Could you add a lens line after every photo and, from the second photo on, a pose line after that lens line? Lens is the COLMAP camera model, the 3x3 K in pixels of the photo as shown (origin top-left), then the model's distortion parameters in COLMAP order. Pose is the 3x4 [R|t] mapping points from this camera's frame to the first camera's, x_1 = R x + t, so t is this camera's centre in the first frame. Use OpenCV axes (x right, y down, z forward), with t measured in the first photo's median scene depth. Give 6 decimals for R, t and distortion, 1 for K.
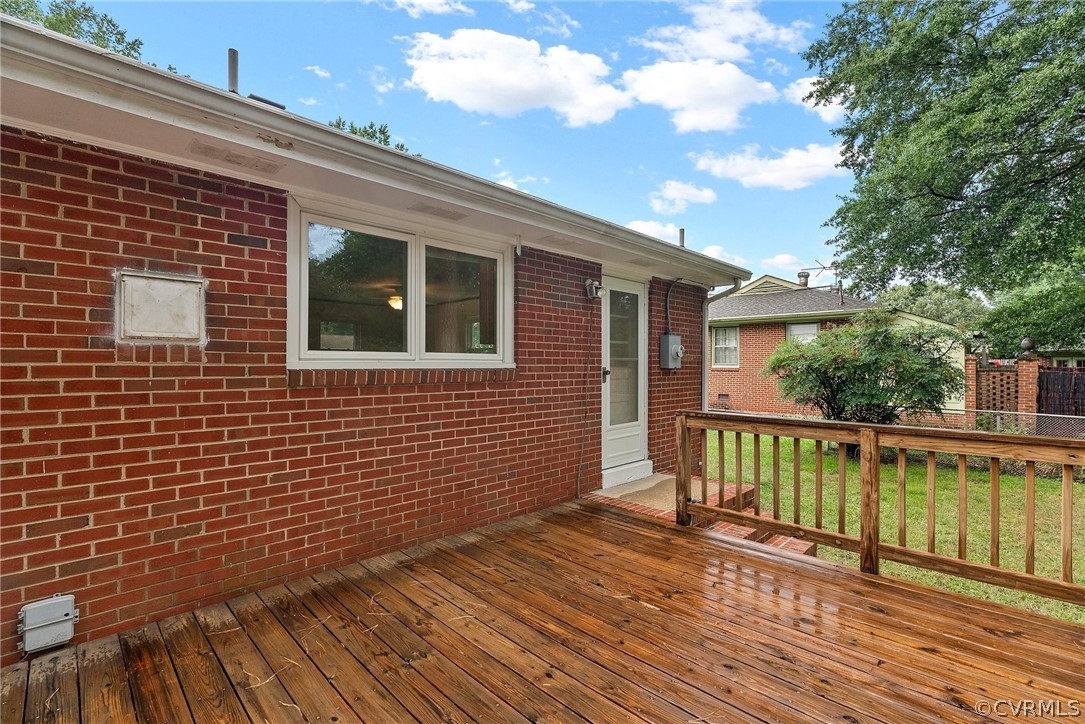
lens RADIAL K [[488.8, 0, 542.3], [0, 488.8, 362.5], [0, 0, 1]] dist [-0.011755, 0.004393]
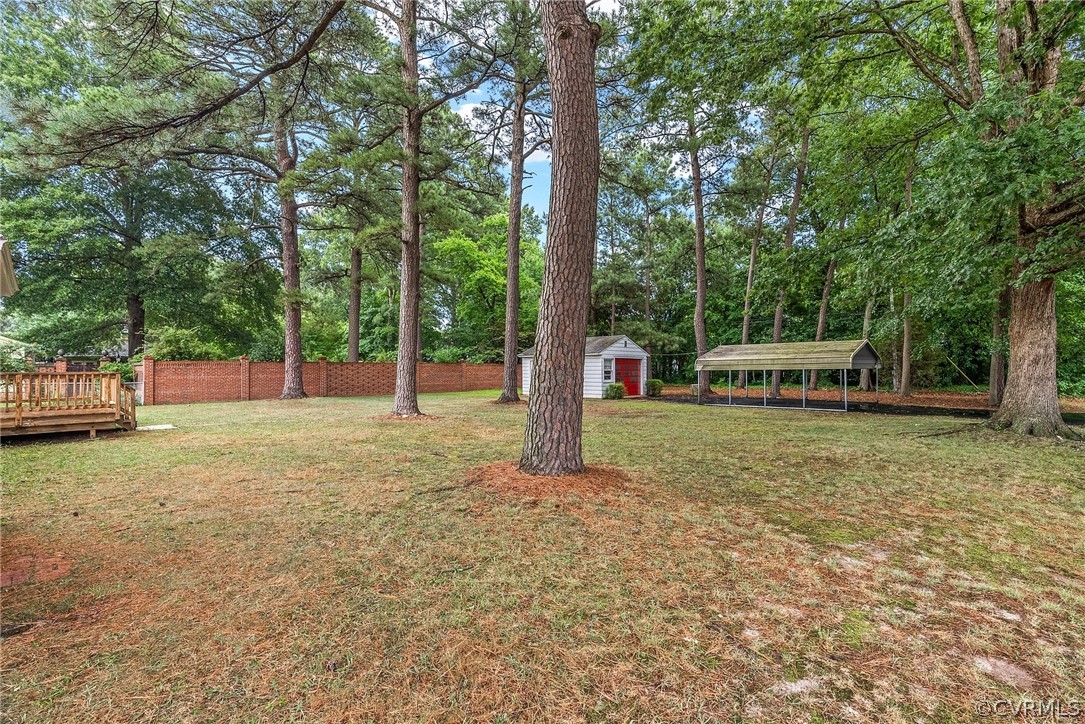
lens RADIAL K [[488.8, 0, 543.3], [0, 488.8, 363.5], [0, 0, 1]] dist [-0.011755, 0.004393]
pose [[-0.011916, 0.008049, 0.999897, -0.568888], [-0.001634, 0.999966, -0.008069, 0.008881], [-0.999928, -0.001730, -0.011903, -0.536309]]
